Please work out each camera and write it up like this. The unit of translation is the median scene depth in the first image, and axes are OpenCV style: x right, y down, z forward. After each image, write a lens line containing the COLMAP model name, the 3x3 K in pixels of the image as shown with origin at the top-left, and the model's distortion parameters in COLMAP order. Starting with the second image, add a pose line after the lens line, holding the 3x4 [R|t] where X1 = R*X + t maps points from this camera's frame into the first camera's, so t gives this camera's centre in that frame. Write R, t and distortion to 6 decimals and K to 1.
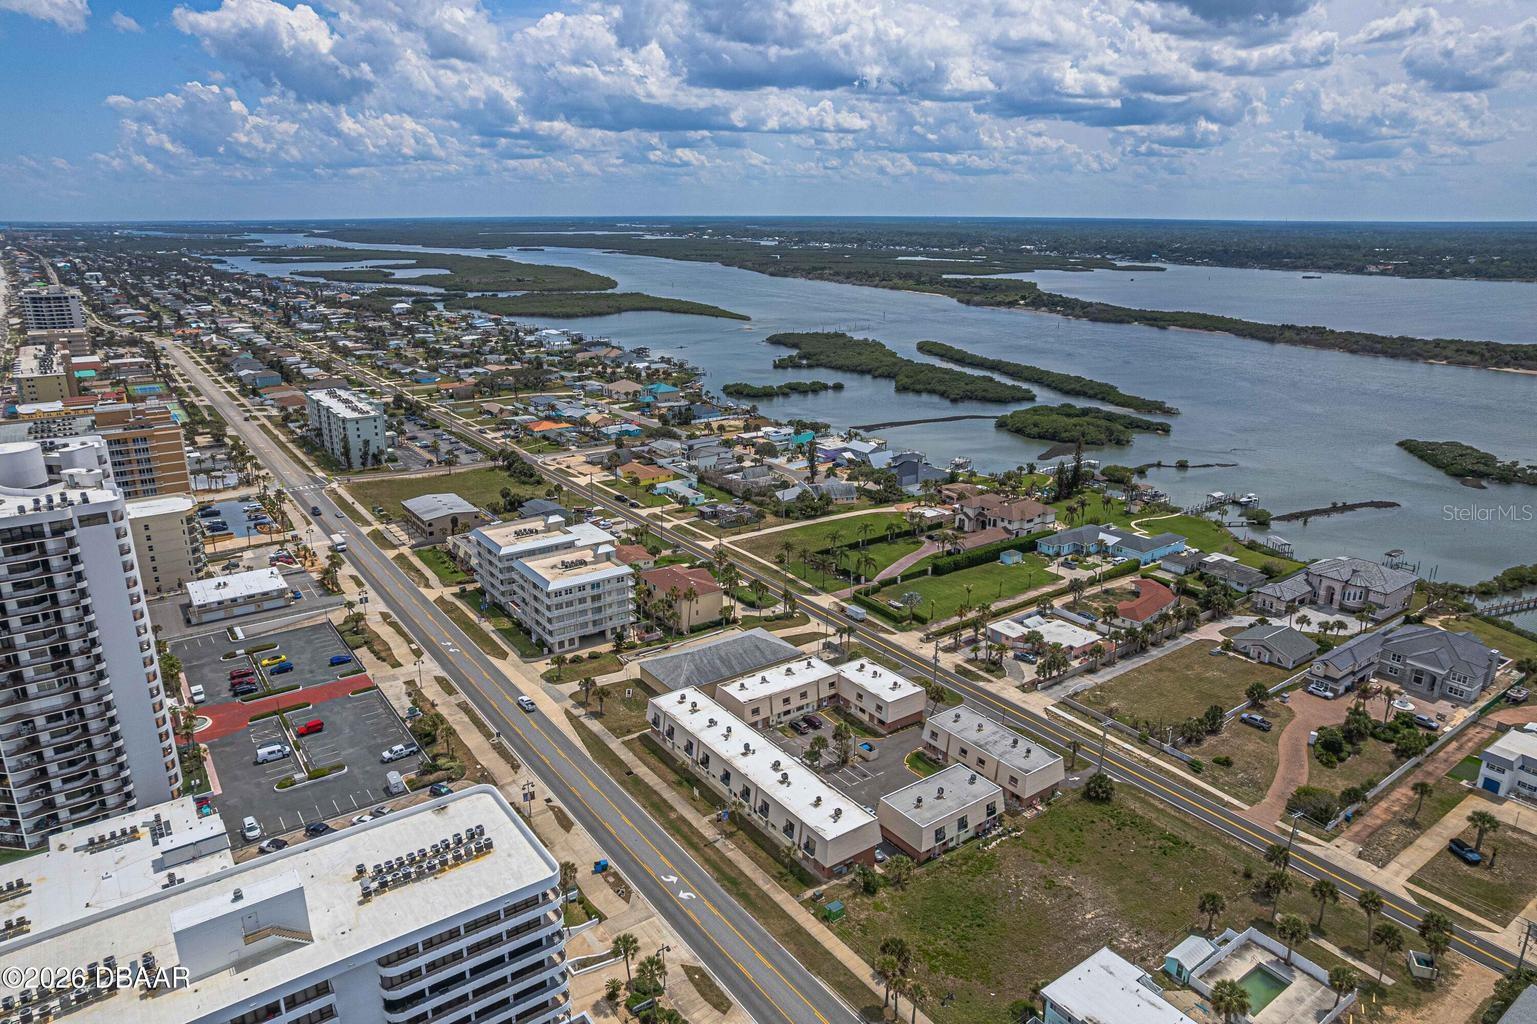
lens RADIAL K [[983.2, 0, 762.4], [0, 983.2, 521.6], [0, 0, 1]] dist [-0.079114, 0.070217]
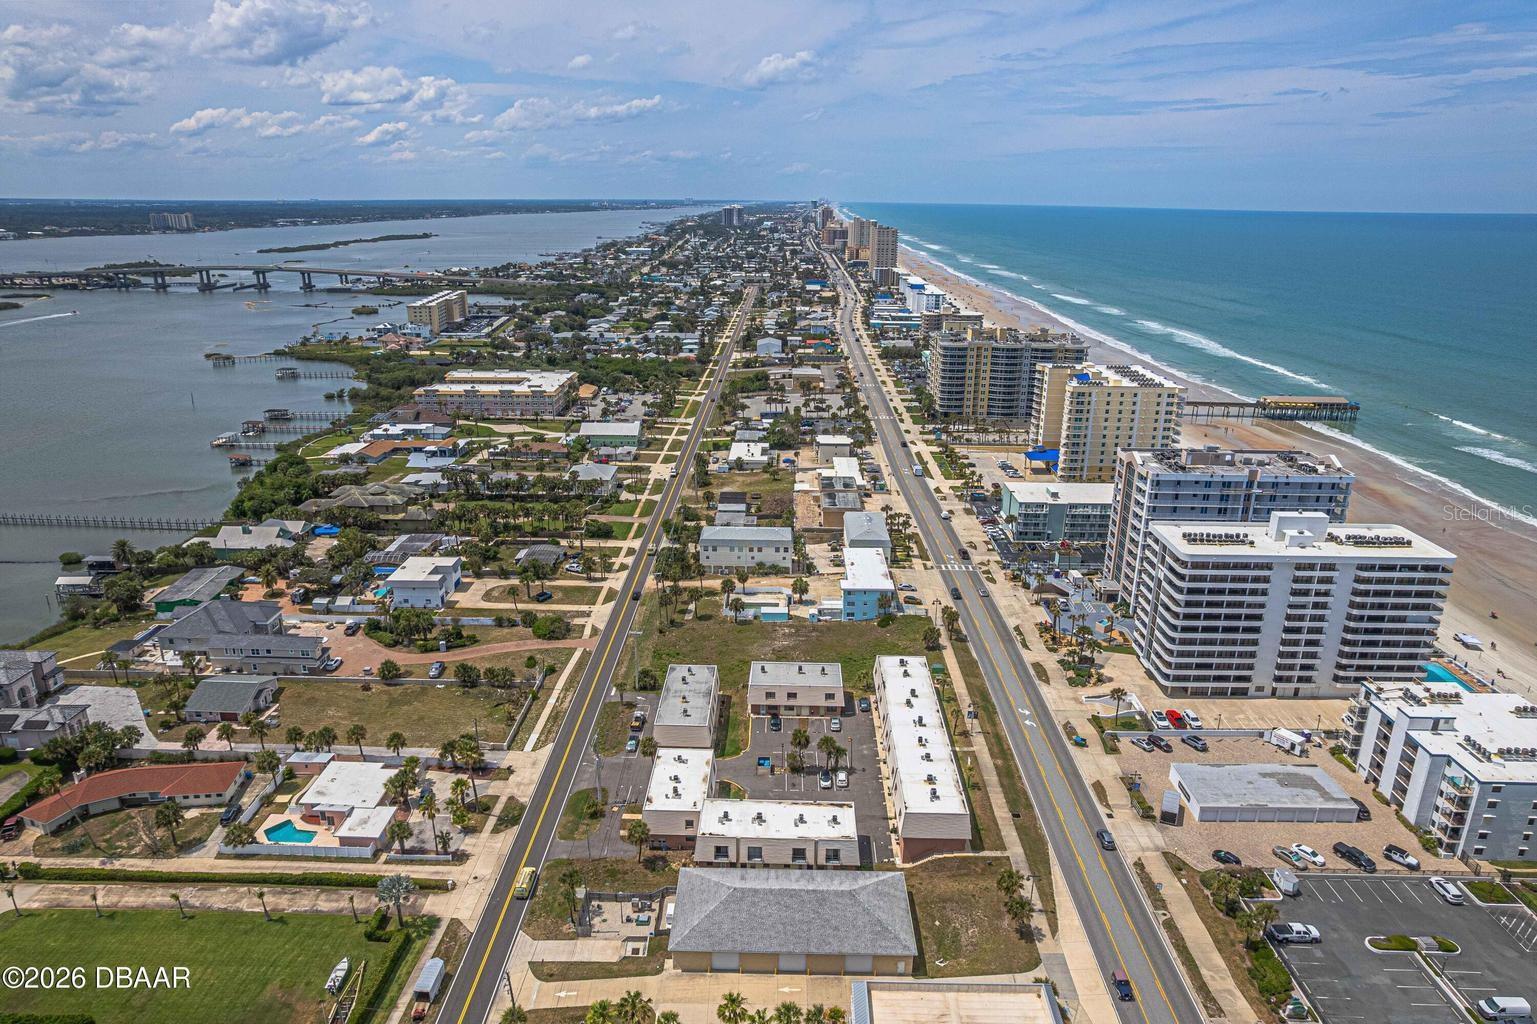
lens RADIAL K [[983.2, 0, 762.4], [0, 983.2, 521.6], [0, 0, 1]] dist [-0.079114, 0.070217]
pose [[-0.797466, -0.198546, 0.569760, -0.355831], [0.173694, 0.828788, 0.531922, -0.432983], [-0.577822, 0.523153, -0.626445, 1.348999]]
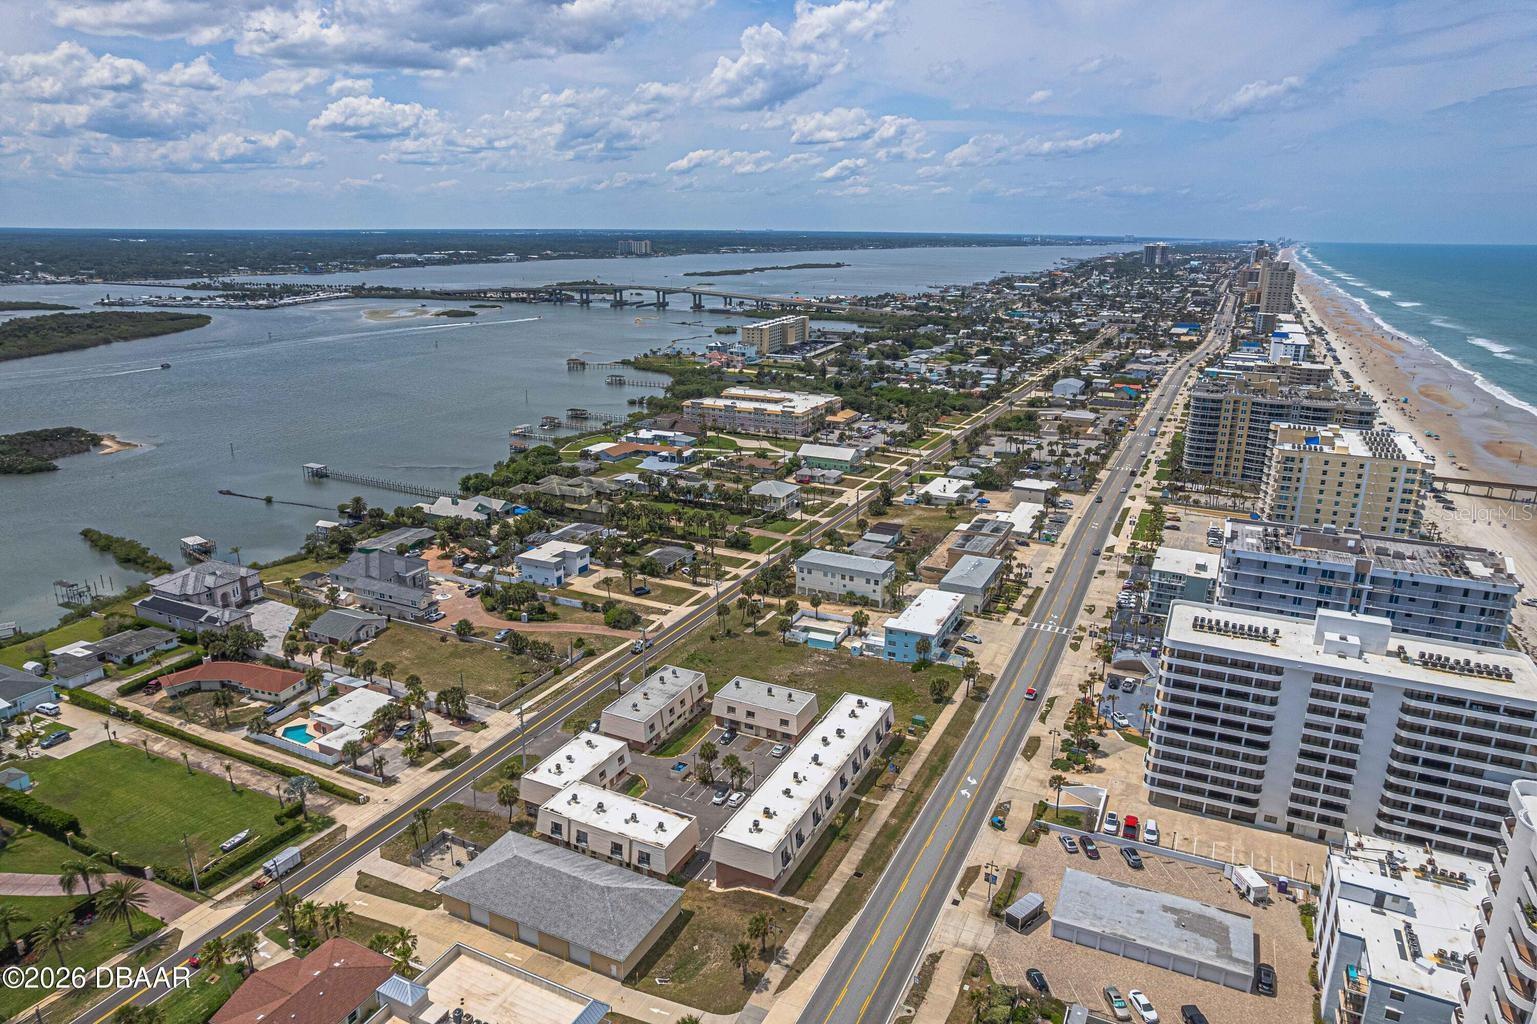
lens RADIAL K [[983.2, 0, 762.4], [0, 983.2, 521.6], [0, 0, 1]] dist [-0.079114, 0.070217]
pose [[-0.476188, -0.260126, 0.839988, -0.638850], [0.256294, 0.872714, 0.415553, -0.343900], [-0.841165, 0.413165, -0.348907, 1.069898]]
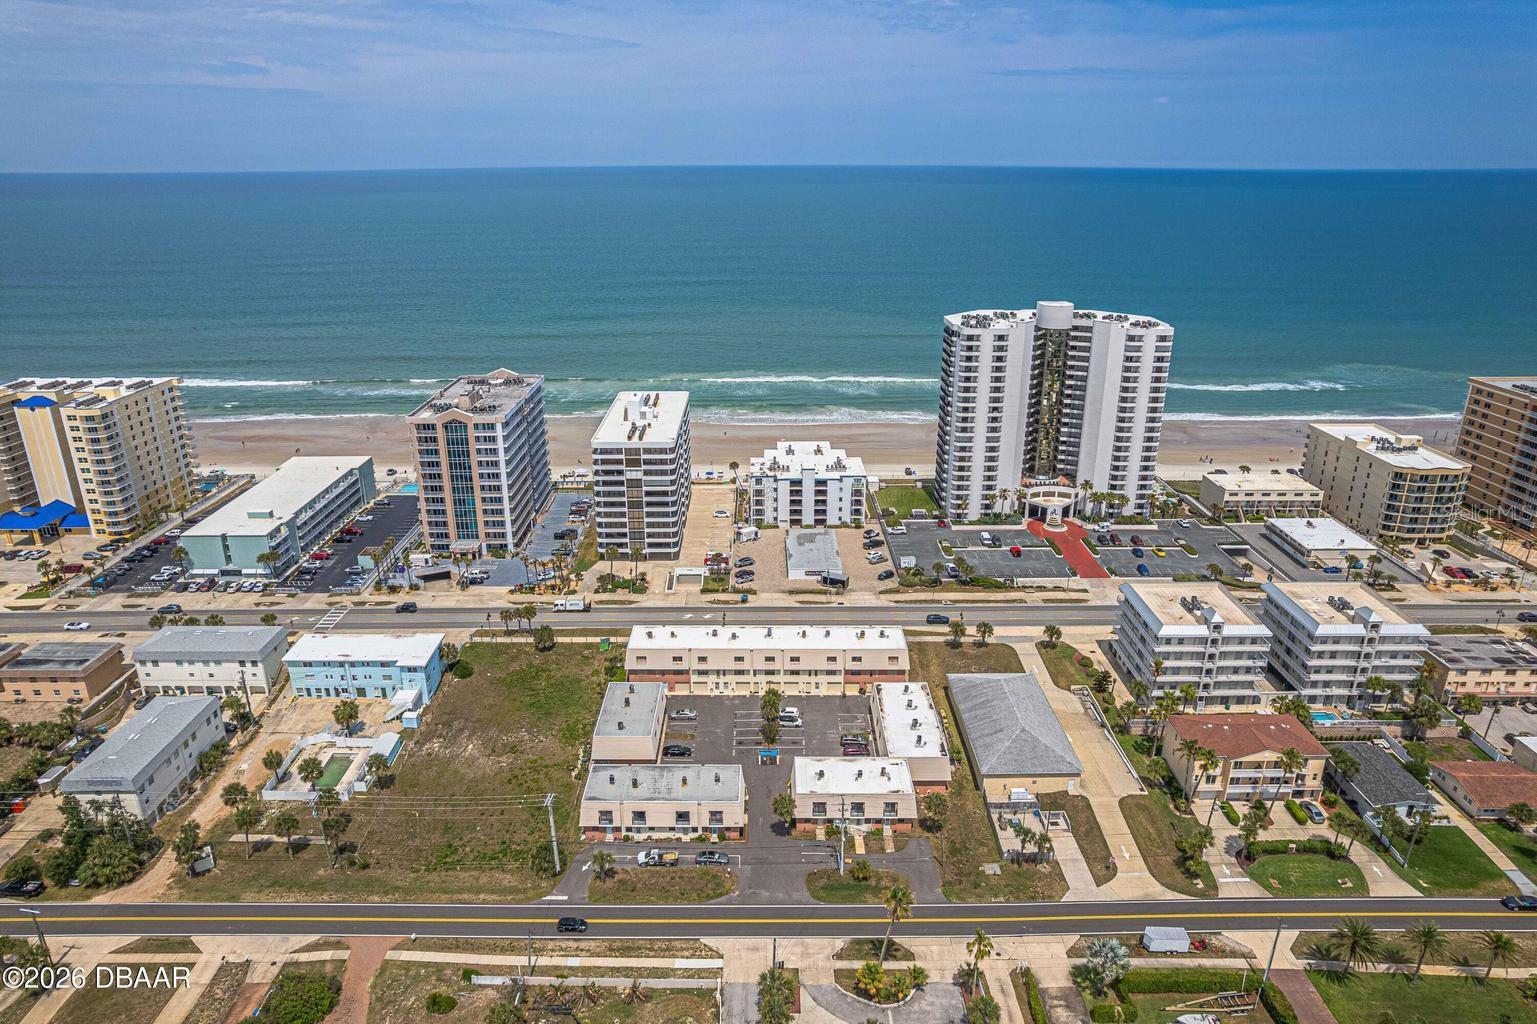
lens RADIAL K [[983.2, 0, 762.4], [0, 983.2, 521.6], [0, 0, 1]] dist [-0.079114, 0.070217]
pose [[-0.582877, 0.283719, -0.761418, 0.684025], [-0.244137, 0.832616, 0.497139, -0.368884], [0.775017, 0.475661, -0.416047, 1.163122]]
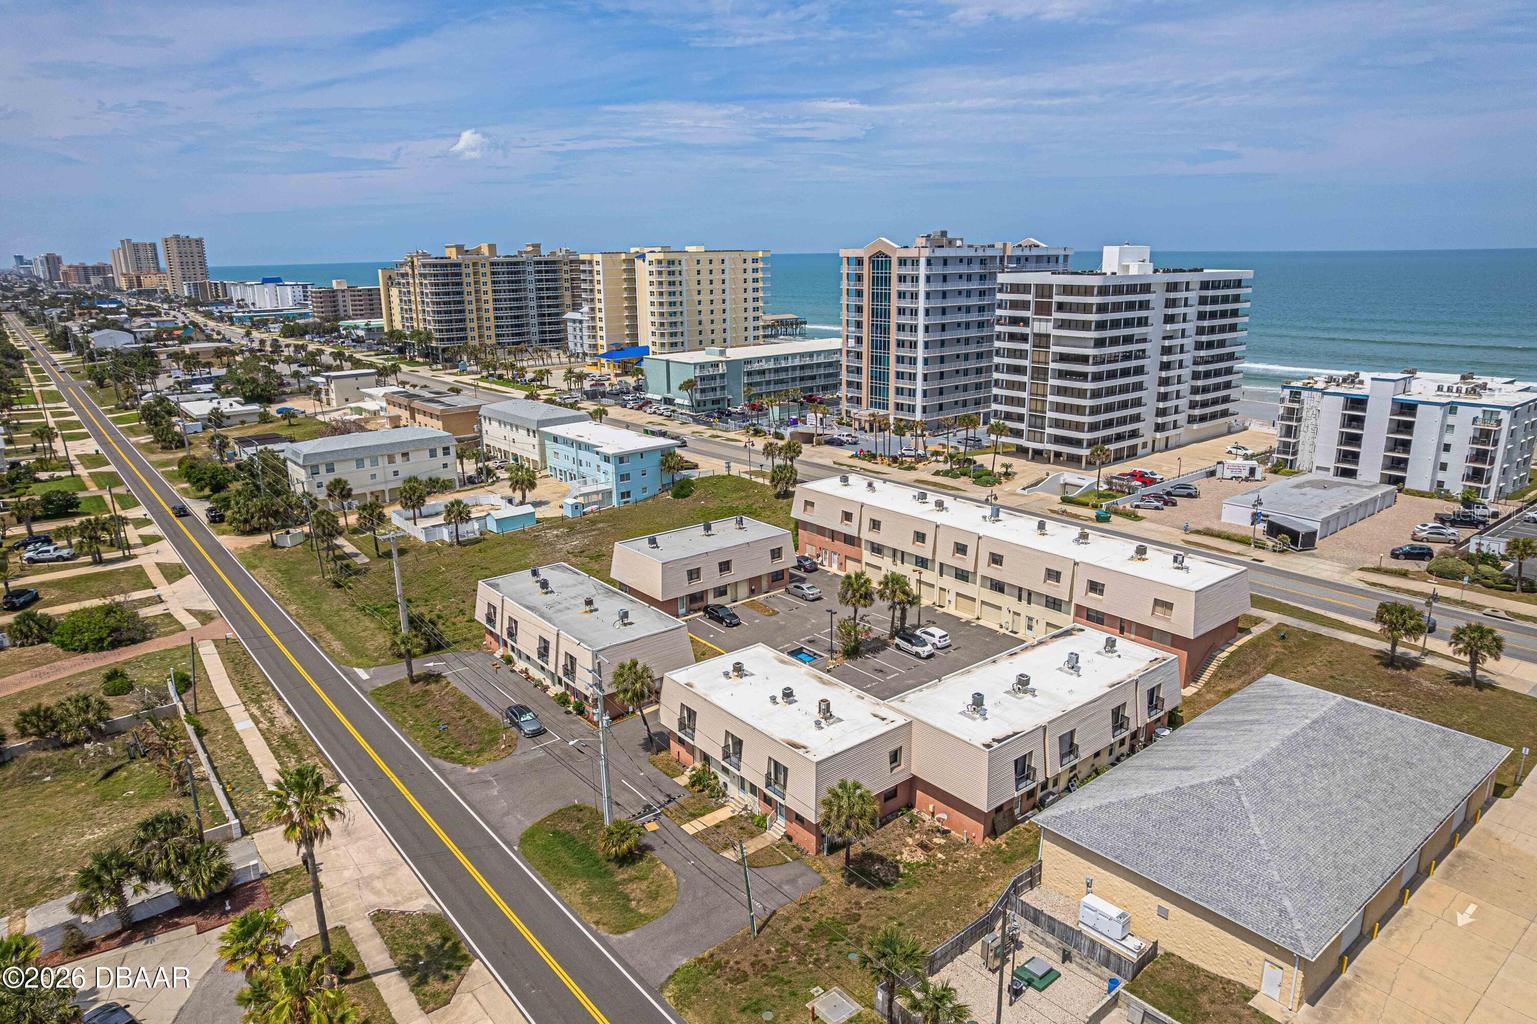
lens RADIAL K [[983.2, 0, 762.4], [0, 983.2, 521.6], [0, 0, 1]] dist [-0.079114, 0.070217]
pose [[-0.998327, 0.027239, -0.051000, 0.141221], [-0.004987, 0.838211, 0.545324, -0.095868], [0.057603, 0.544666, -0.836673, 1.266071]]
